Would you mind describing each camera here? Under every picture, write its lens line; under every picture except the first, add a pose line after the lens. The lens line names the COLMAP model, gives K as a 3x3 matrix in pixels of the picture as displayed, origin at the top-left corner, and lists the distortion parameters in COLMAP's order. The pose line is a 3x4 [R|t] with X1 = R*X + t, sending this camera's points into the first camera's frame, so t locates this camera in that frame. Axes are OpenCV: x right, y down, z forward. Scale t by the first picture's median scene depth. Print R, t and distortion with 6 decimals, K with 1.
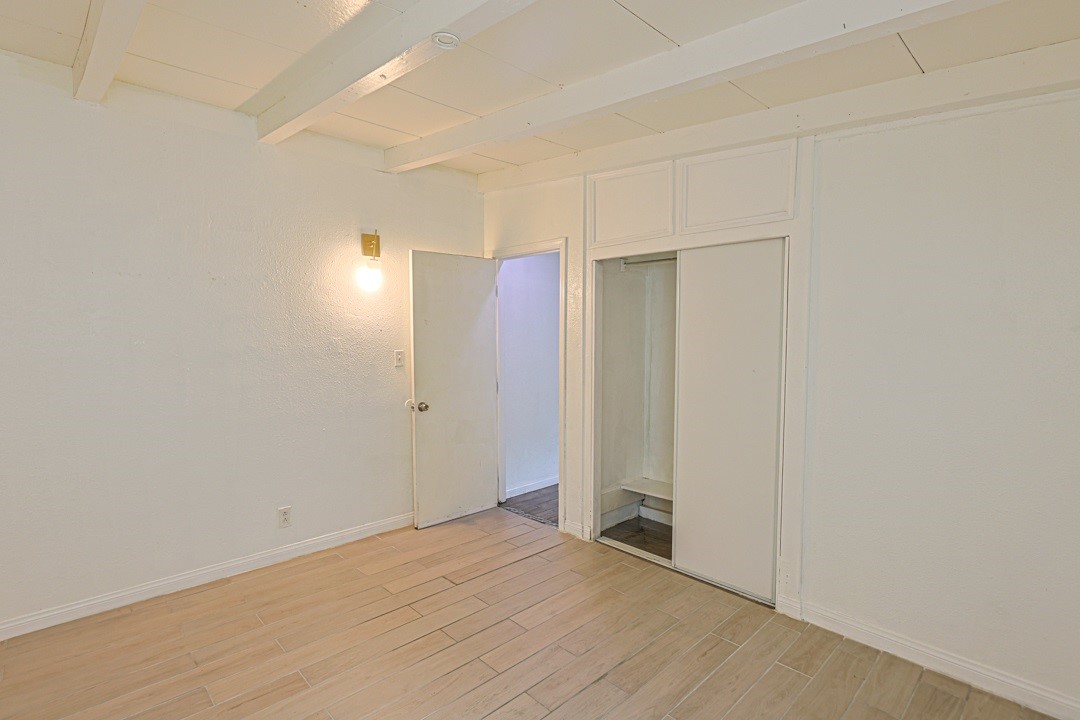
lens RADIAL K [[521.6, 0, 541.5], [0, 521.6, 362.2], [0, 0, 1]] dist [-0.003766, 0.001836]
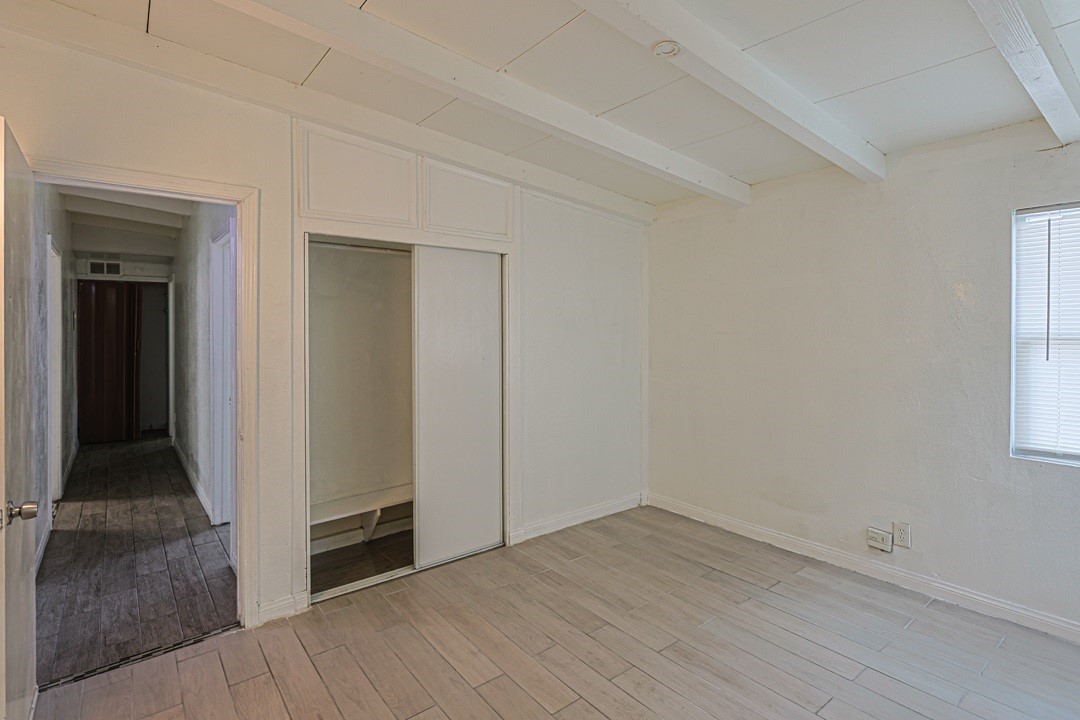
lens RADIAL K [[521.6, 0, 549.6], [0, 521.6, 329.1], [0, 0, 1]] dist [-0.003766, 0.001836]
pose [[0.094544, -0.003936, 0.995513, -0.695870], [0.056851, 0.998382, -0.001452, -0.036599], [-0.993896, 0.056733, 0.094615, 0.650070]]
